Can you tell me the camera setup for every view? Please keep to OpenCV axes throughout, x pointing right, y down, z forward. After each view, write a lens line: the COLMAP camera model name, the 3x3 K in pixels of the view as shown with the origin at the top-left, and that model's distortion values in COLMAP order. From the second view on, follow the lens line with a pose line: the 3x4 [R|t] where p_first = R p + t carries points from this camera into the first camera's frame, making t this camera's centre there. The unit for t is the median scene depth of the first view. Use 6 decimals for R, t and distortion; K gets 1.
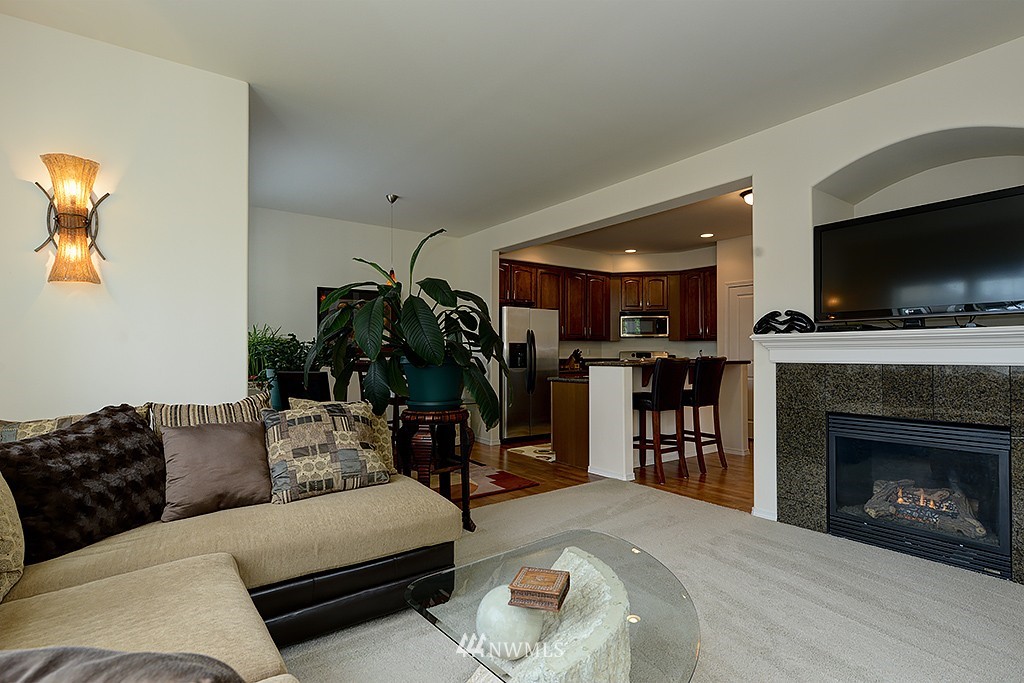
lens RADIAL K [[513.1, 0, 535.4], [0, 513.1, 353.1], [0, 0, 1]] dist [0.000020, -0.000176]
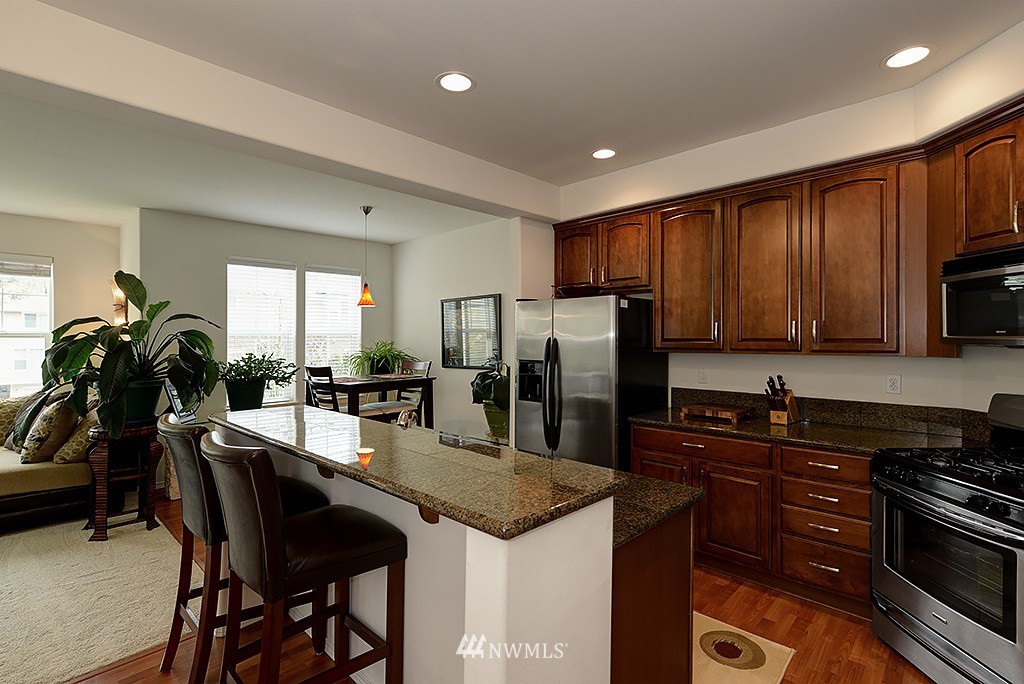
lens RADIAL K [[476.5, 0, 507.8], [0, 476.5, 335.5], [0, 0, 1]] dist [-0.003828, -0.000254]
pose [[0.124611, -0.002919, -0.992201, 0.414683], [-0.000797, 0.999995, -0.003042, -0.037549], [0.992205, 0.001170, 0.124608, 0.724263]]
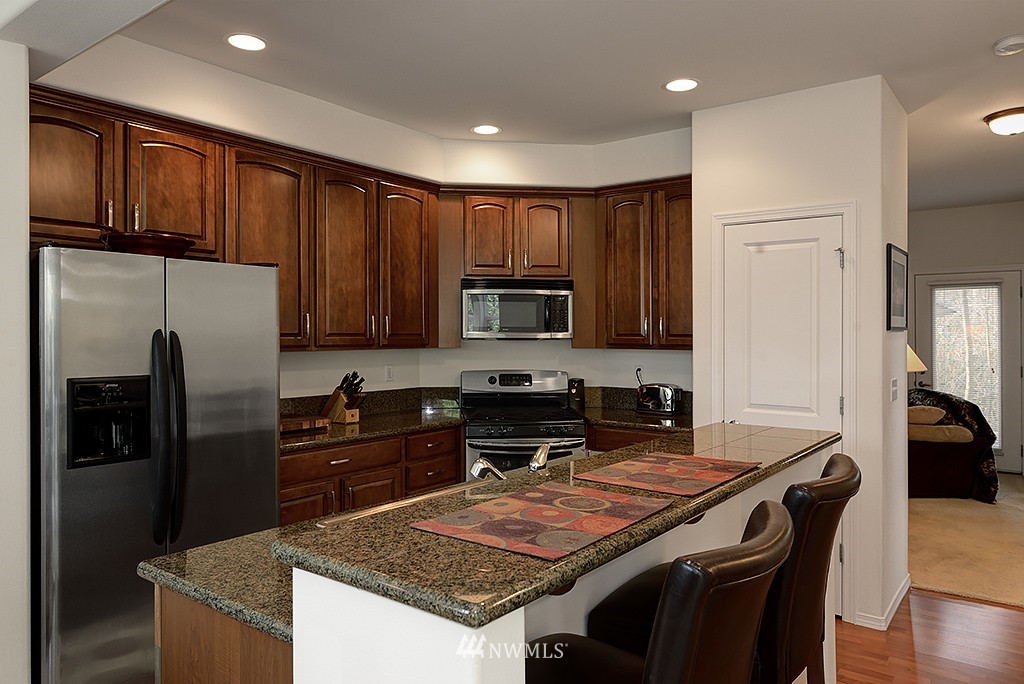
lens RADIAL K [[684.1, 0, 515.6], [0, 684.1, 333.9], [0, 0, 1]] dist [-0.011915, -0.000993]
pose [[0.969933, 0.001917, 0.243364, 0.074642], [0.000060, 0.999967, -0.008118, -0.032069], [-0.243372, 0.007888, 0.969901, 0.462400]]
